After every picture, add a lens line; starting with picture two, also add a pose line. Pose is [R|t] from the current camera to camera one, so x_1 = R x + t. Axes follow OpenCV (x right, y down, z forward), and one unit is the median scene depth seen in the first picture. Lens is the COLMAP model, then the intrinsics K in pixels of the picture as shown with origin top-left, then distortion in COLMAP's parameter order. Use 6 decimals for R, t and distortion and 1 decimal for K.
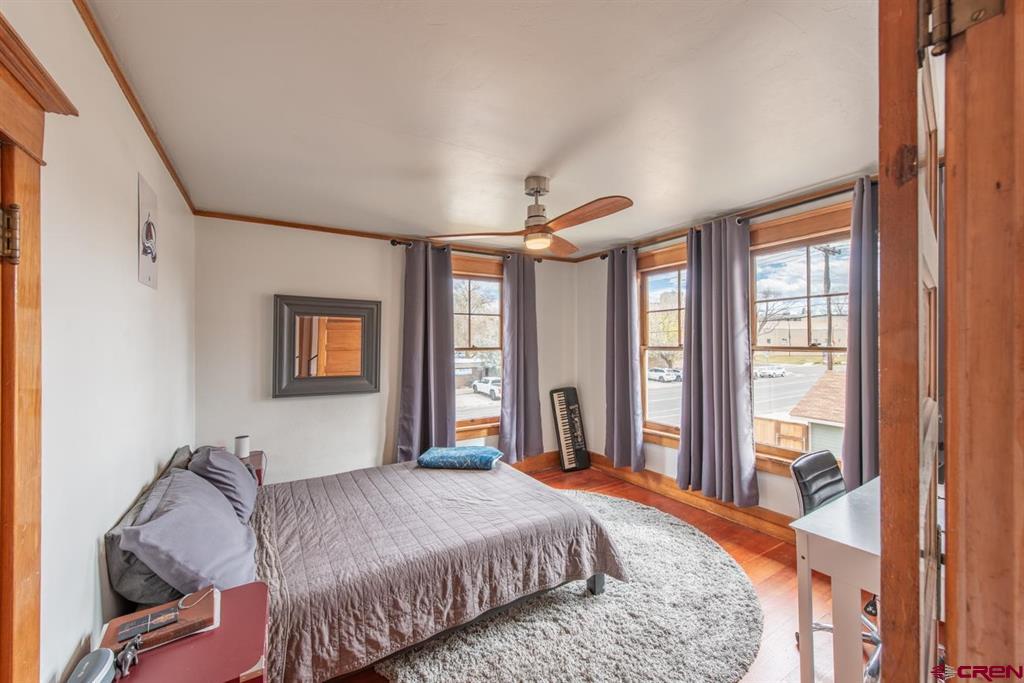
lens RADIAL K [[398.9, 0, 512.0], [0, 398.9, 341.5], [0, 0, 1]] dist [0.012679, -0.003754]
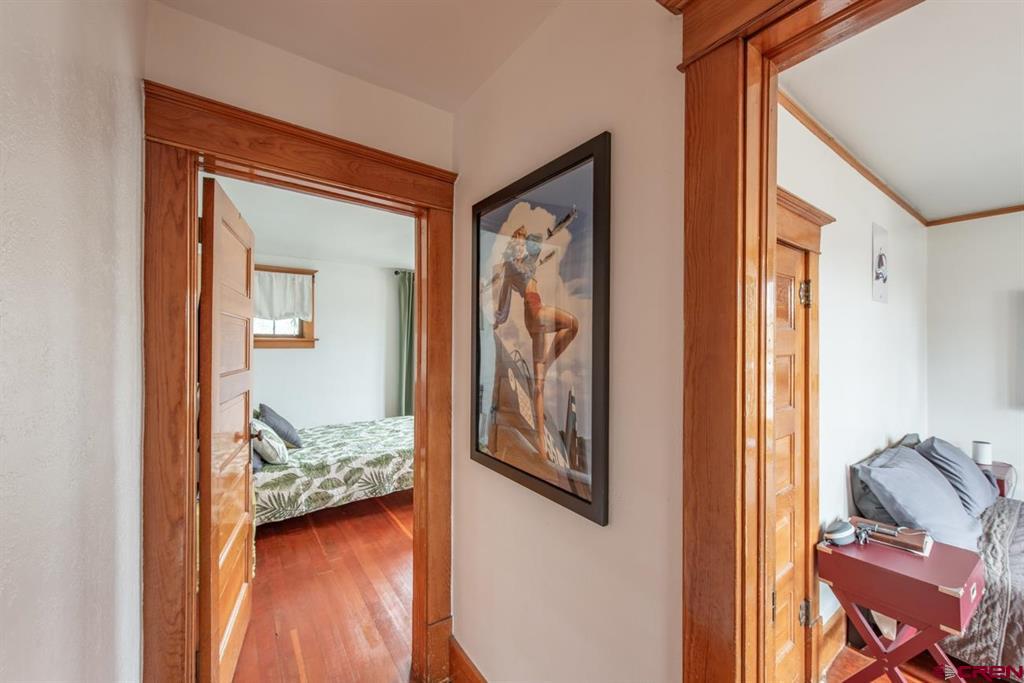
lens RADIAL K [[398.9, 0, 512.0], [0, 398.9, 341.5], [0, 0, 1]] dist [0.012679, -0.003754]
pose [[0.075114, -0.000191, -0.997175, 0.332605], [-0.000753, 1.000000, -0.000248, -0.005093], [0.997175, 0.000769, 0.075113, -0.317140]]
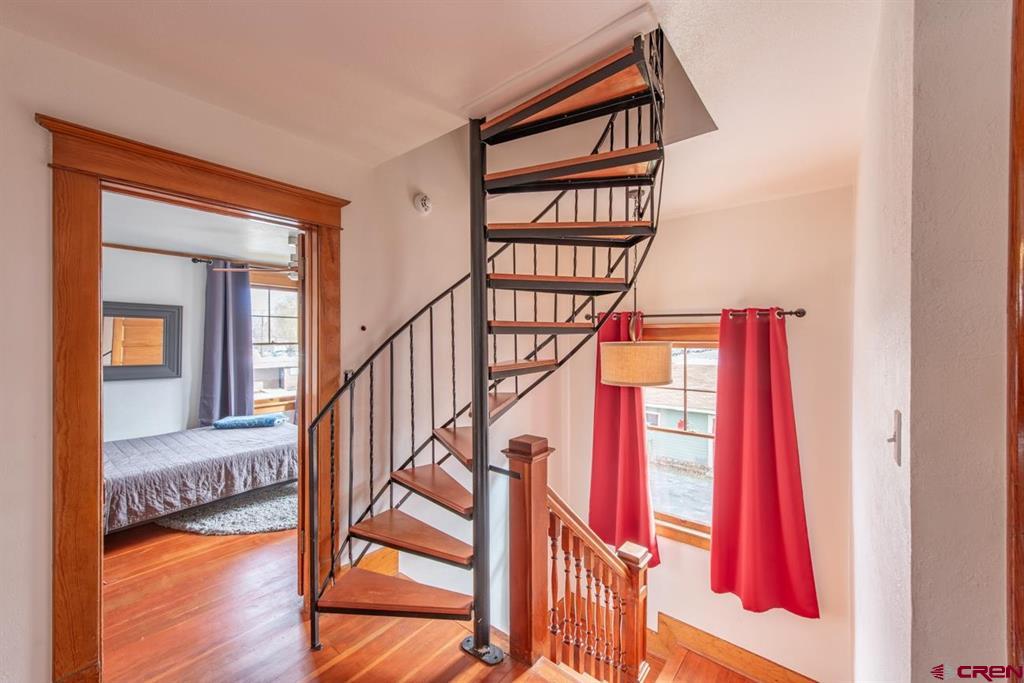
lens RADIAL K [[398.9, 0, 512.0], [0, 398.9, 341.5], [0, 0, 1]] dist [0.012679, -0.003754]
pose [[0.941051, 0.000579, 0.338265, 0.442892], [-0.003149, 0.999970, 0.007050, -0.000728], [-0.338250, -0.007699, 0.941025, -1.092392]]
